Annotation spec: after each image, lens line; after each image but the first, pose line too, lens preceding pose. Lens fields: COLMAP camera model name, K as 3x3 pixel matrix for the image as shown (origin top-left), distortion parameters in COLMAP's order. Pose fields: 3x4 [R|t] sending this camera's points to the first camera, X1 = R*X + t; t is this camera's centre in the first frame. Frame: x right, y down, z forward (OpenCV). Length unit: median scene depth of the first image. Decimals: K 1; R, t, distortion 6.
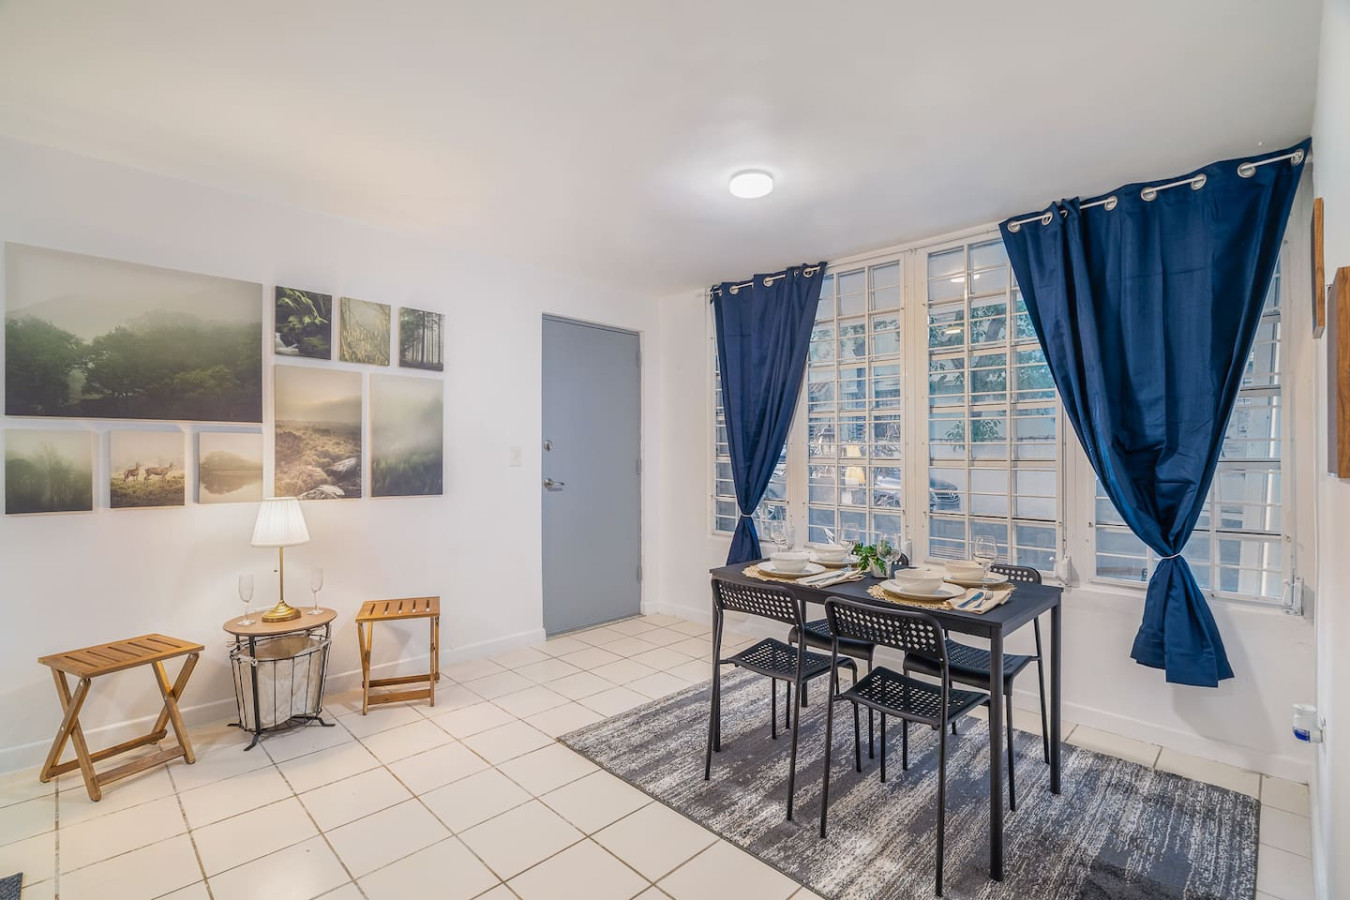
lens RADIAL K [[616.6, 0, 669.6], [0, 616.6, 461.0], [0, 0, 1]] dist [-0.002109, 0.000346]
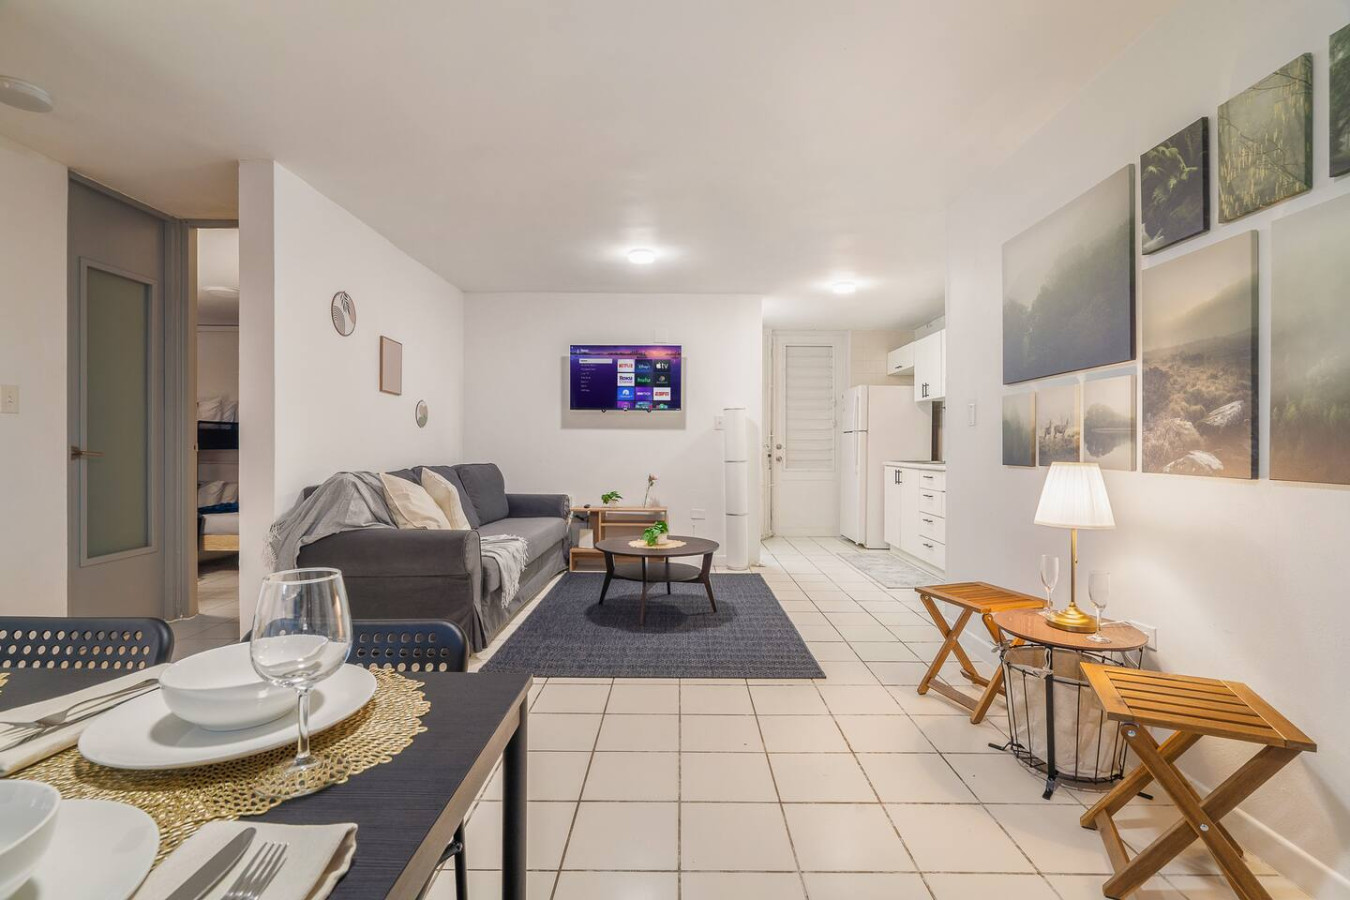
lens RADIAL K [[608.1, 0, 675.0], [0, 608.1, 450.0], [0, 0, 1]] dist [-0.000376, 0.000129]
pose [[-0.702408, 0.005629, -0.711752, 0.197825], [-0.005655, 0.999893, 0.013490, 0.033991], [0.711752, 0.013501, -0.702301, 1.071808]]
